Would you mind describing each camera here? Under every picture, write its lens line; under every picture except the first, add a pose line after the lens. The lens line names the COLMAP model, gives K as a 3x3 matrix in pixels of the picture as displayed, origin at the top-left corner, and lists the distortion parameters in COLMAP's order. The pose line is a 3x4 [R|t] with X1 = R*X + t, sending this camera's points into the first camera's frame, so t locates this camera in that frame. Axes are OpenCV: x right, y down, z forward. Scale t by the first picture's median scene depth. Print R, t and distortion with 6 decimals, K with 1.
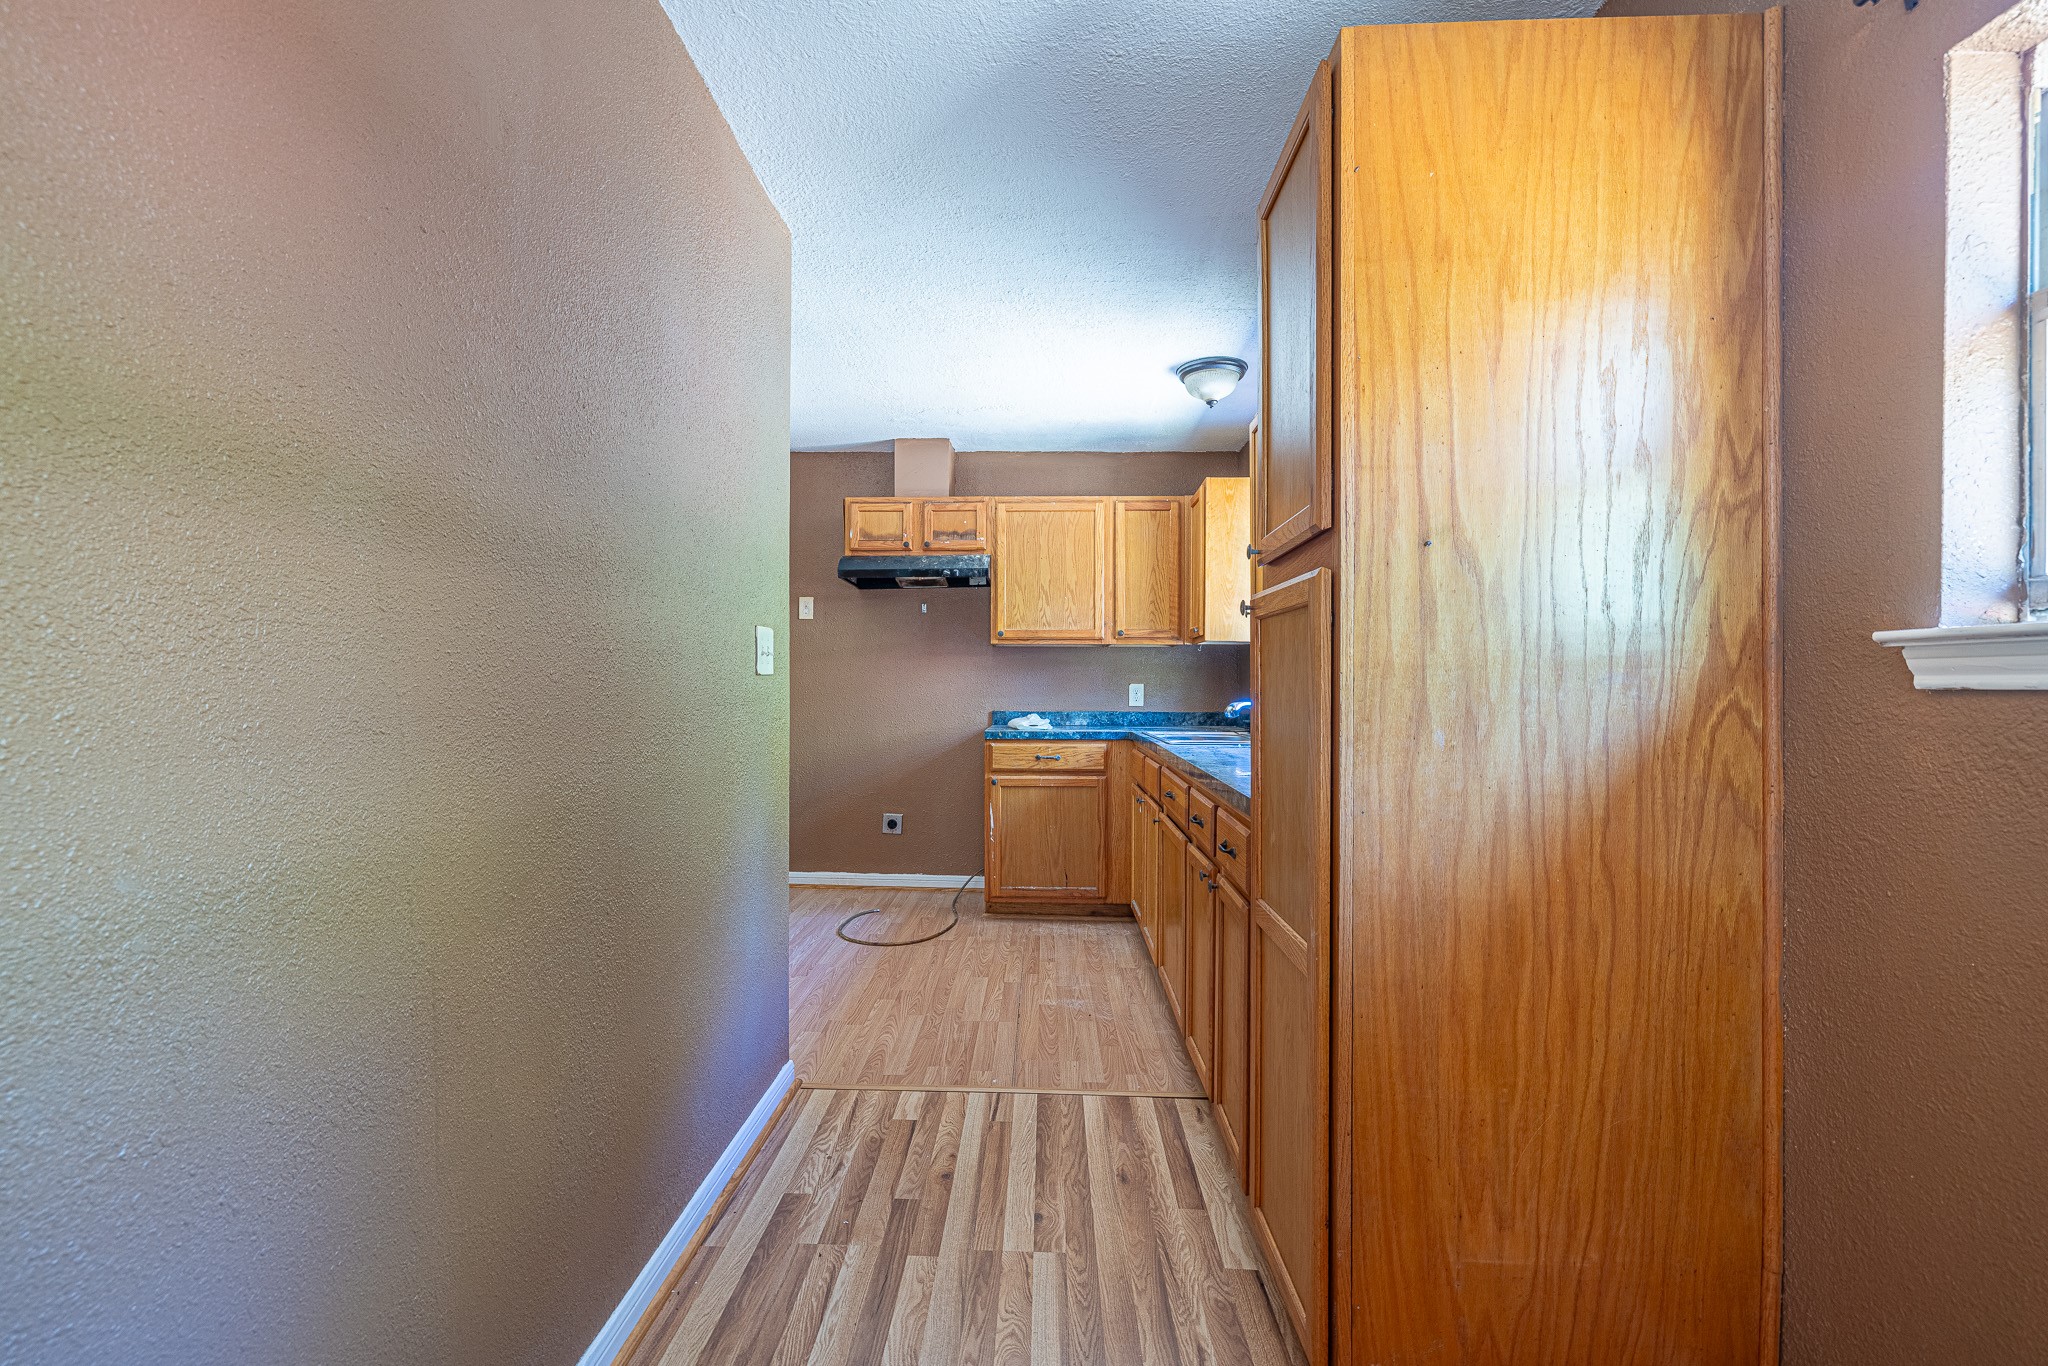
lens RADIAL K [[856.3, 0, 1017.1], [0, 856.3, 686.3], [0, 0, 1]] dist [0.000357, 0.000002]
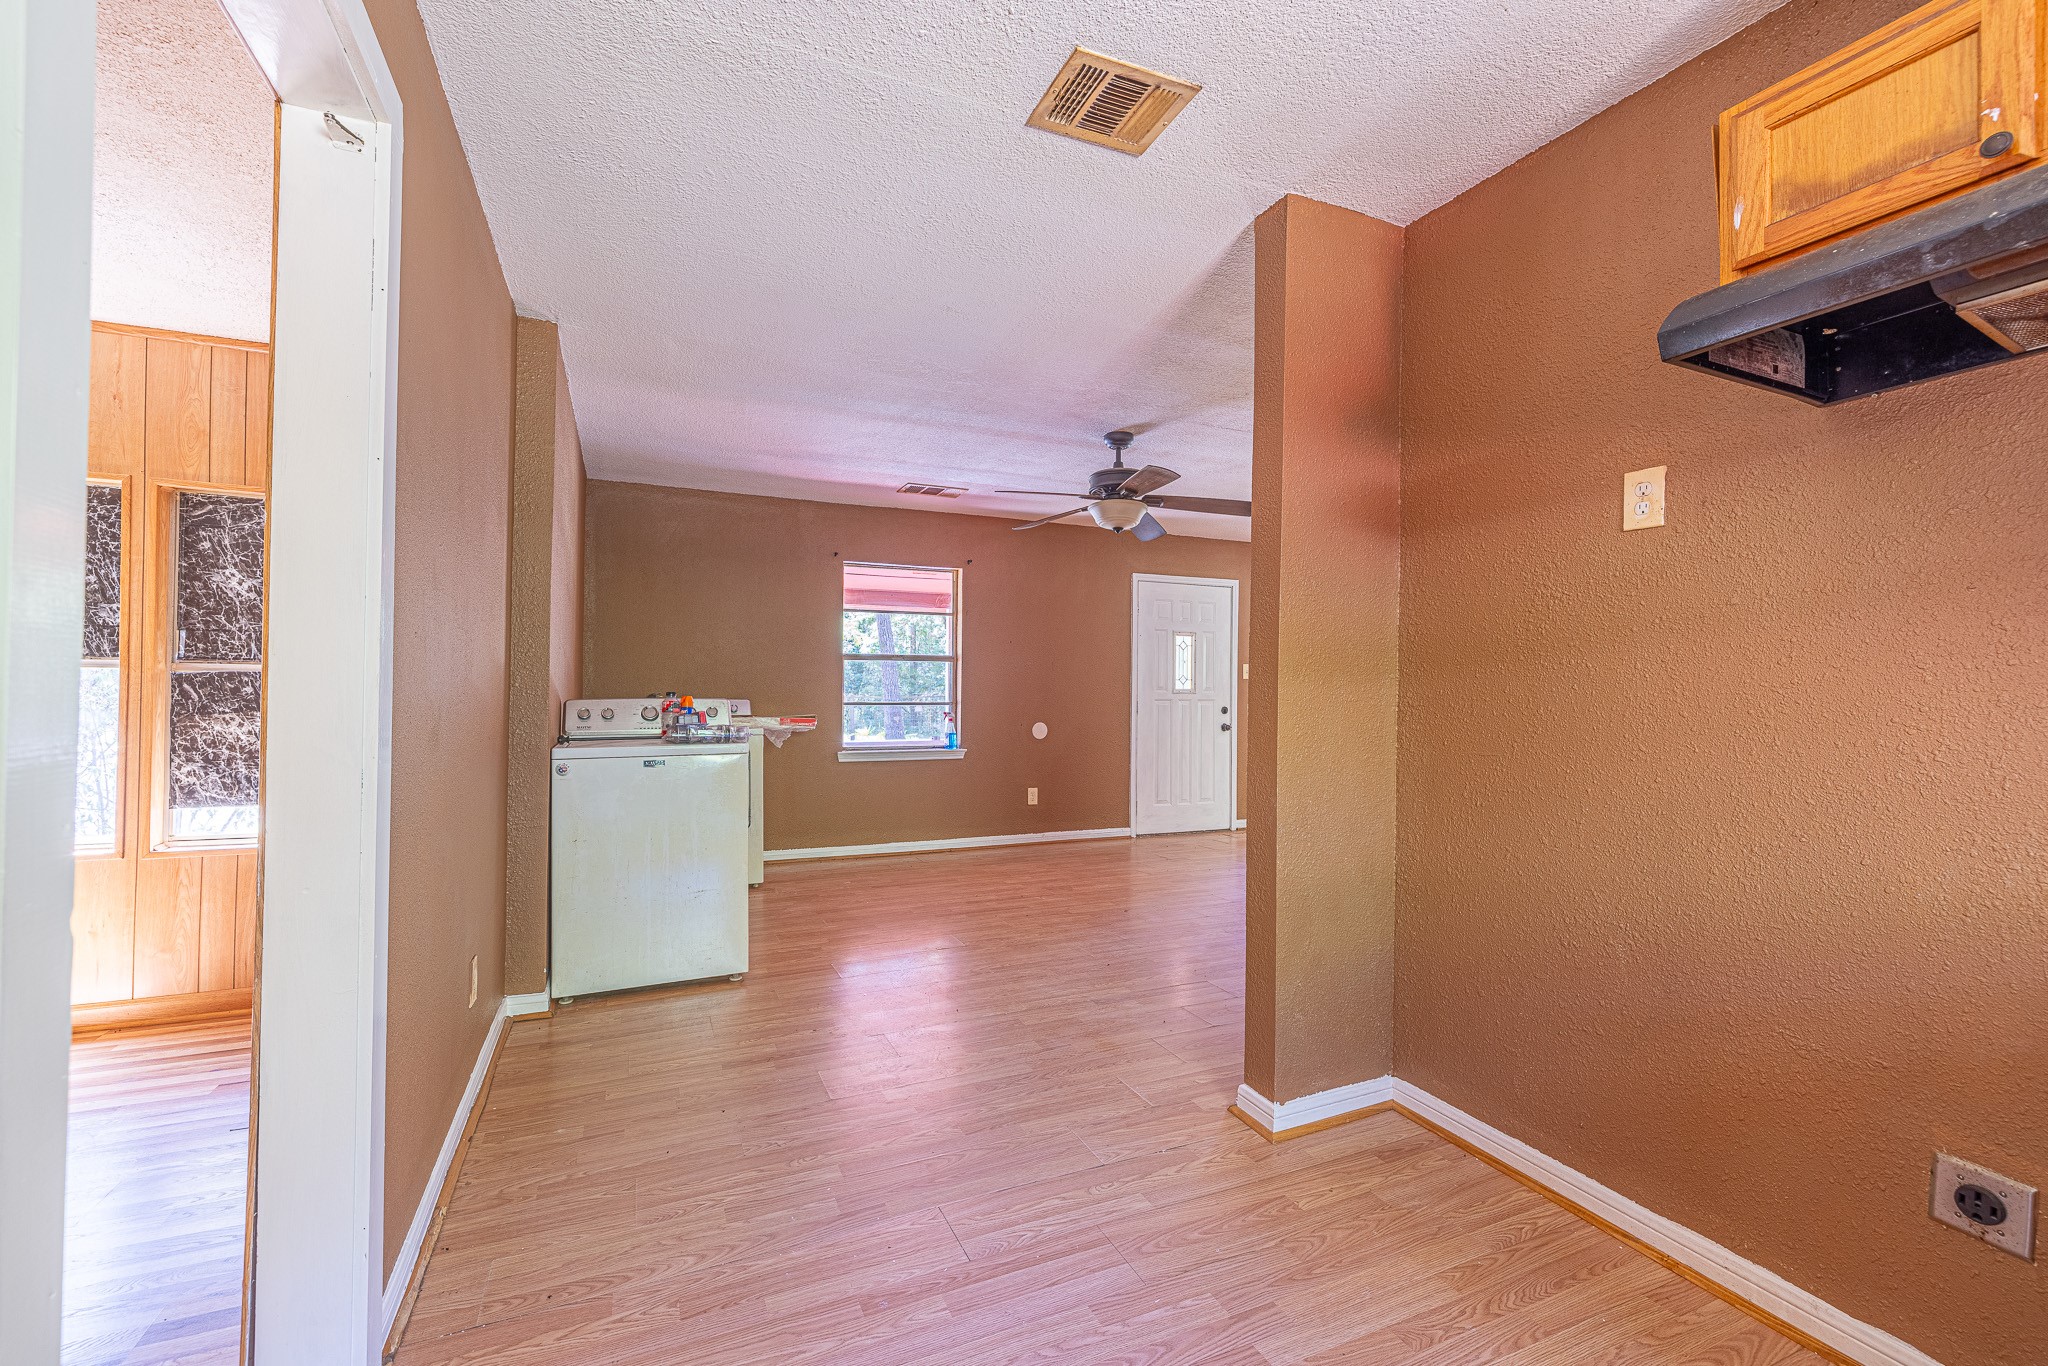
lens RADIAL K [[862.2, 0, 1010.0], [0, 862.2, 681.6], [0, 0, 1]] dist [0.000397, 0.000008]
pose [[0.429057, -0.007587, -0.903246, -0.027378], [-0.012188, 0.999825, -0.014188, -0.003132], [0.903195, 0.017096, 0.428889, 0.631683]]
